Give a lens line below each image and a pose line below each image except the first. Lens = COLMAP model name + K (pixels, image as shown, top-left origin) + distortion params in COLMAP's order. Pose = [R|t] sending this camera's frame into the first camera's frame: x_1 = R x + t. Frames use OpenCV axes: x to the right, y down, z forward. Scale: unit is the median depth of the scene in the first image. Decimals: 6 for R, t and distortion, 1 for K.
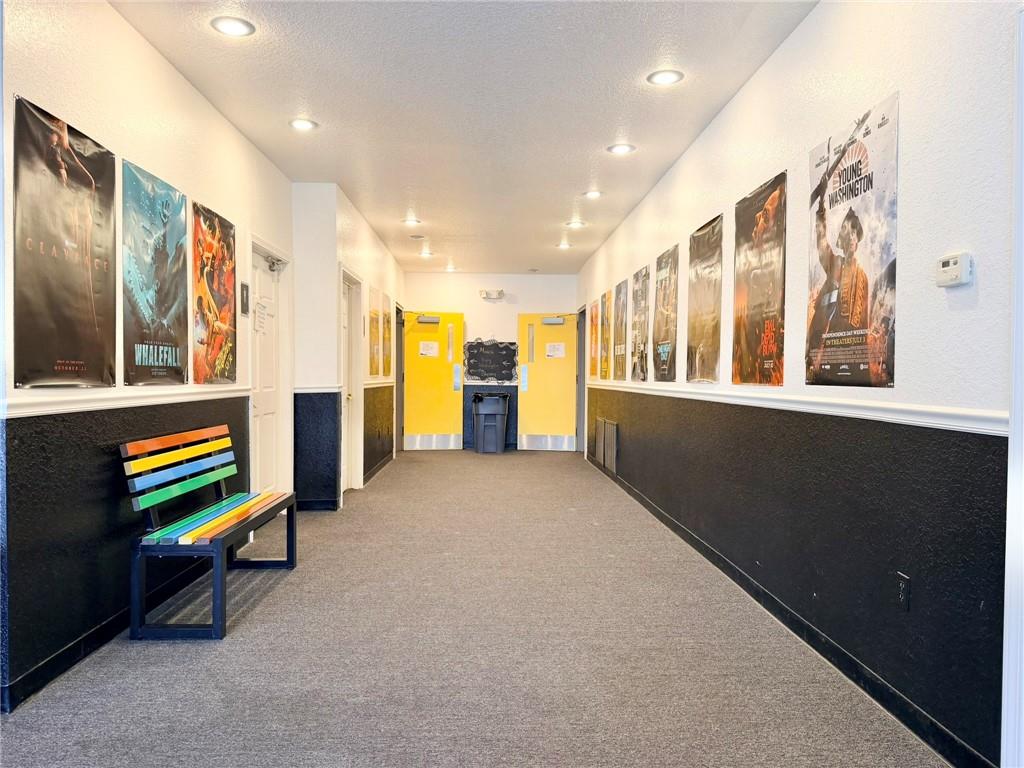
lens RADIAL K [[720.6, 0, 533.4], [0, 720.6, 414.0], [0, 0, 1]] dist [0.042466, -0.057382]
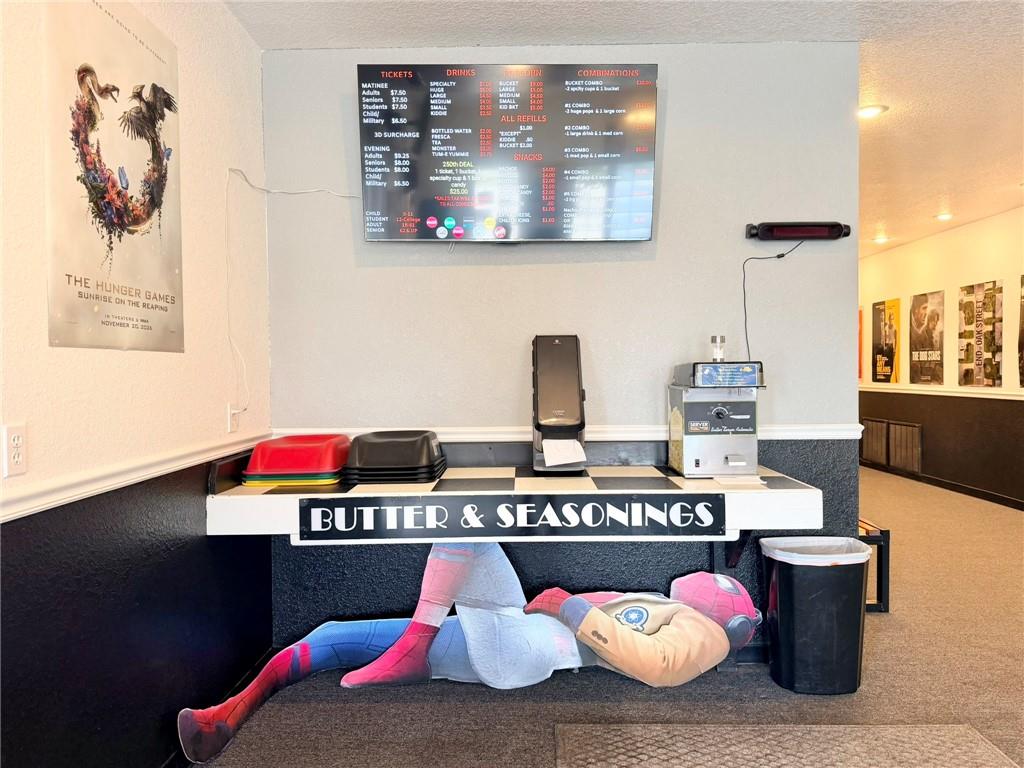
lens RADIAL K [[720.6, 0, 535.5], [0, 720.6, 430.2], [0, 0, 1]] dist [0.042466, -0.057382]
pose [[0.998629, -0.010759, -0.051227, -0.399524], [0.012246, 0.999510, 0.028796, -0.017071], [0.050892, -0.029384, 0.998272, -0.105400]]
